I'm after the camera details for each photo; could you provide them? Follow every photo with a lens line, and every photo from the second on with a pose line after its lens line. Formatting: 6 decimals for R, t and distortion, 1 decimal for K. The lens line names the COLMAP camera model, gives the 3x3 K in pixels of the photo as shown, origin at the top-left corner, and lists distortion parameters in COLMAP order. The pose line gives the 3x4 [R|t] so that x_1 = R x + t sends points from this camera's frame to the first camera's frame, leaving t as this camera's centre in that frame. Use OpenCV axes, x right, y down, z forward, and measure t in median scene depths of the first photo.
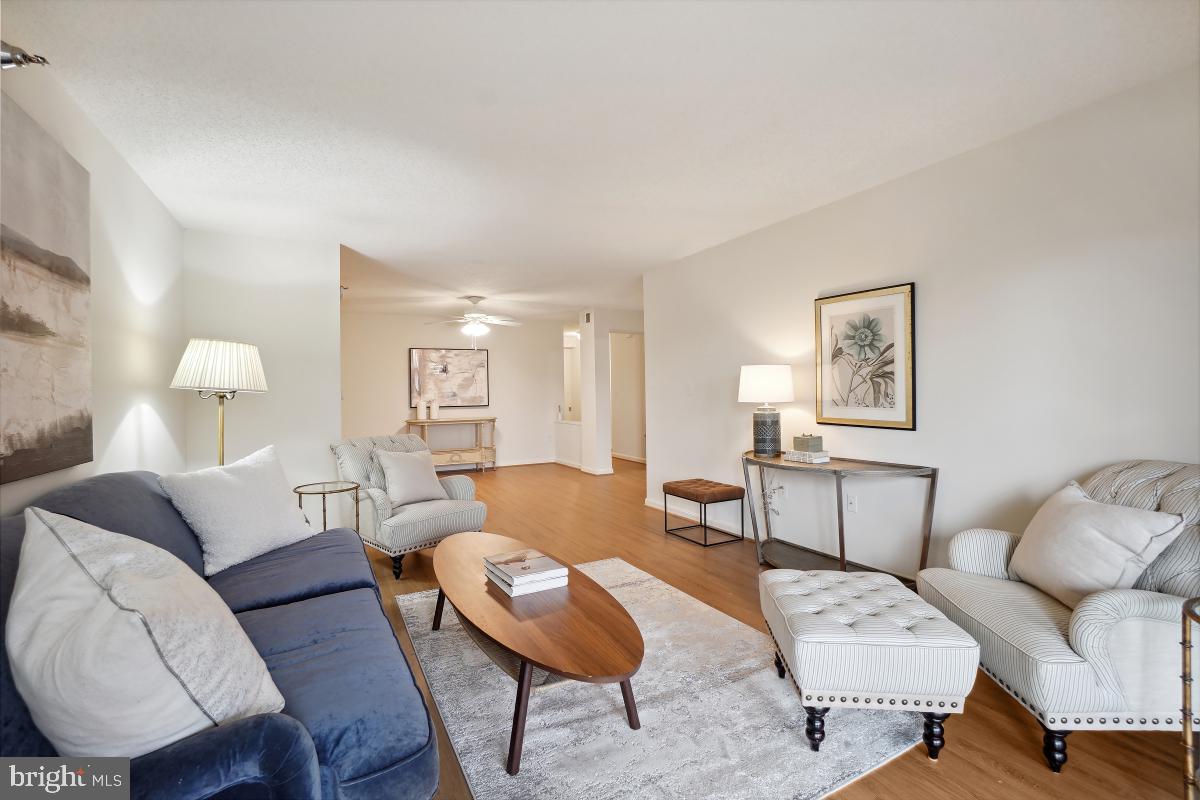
lens RADIAL K [[544.7, 0, 593.2], [0, 544.7, 384.0], [0, 0, 1]] dist [0.002283, 0.000382]
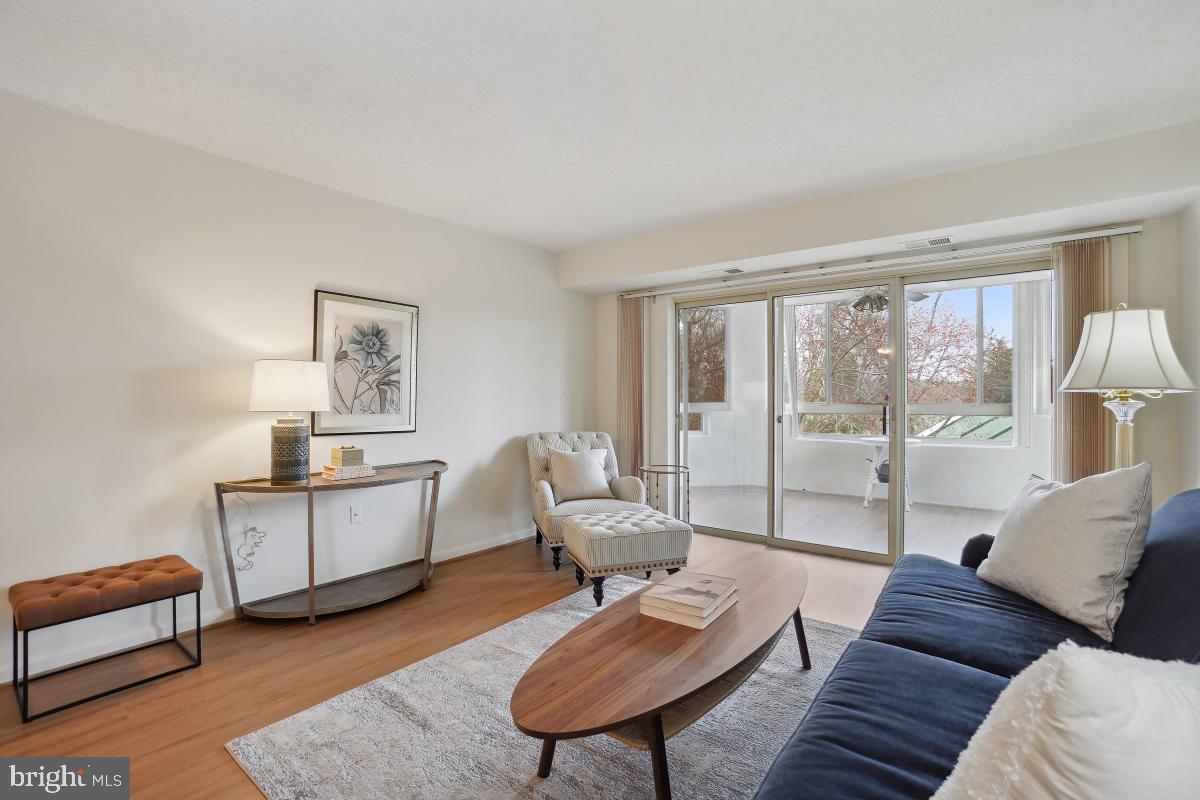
lens RADIAL K [[544.7, 0, 593.2], [0, 544.7, 384.0], [0, 0, 1]] dist [0.002283, 0.000382]
pose [[-0.372496, 0.050237, 0.926673, -0.592137], [0.000362, 0.998542, -0.053987, 0.042077], [-0.928034, -0.019774, -0.371971, 1.002191]]
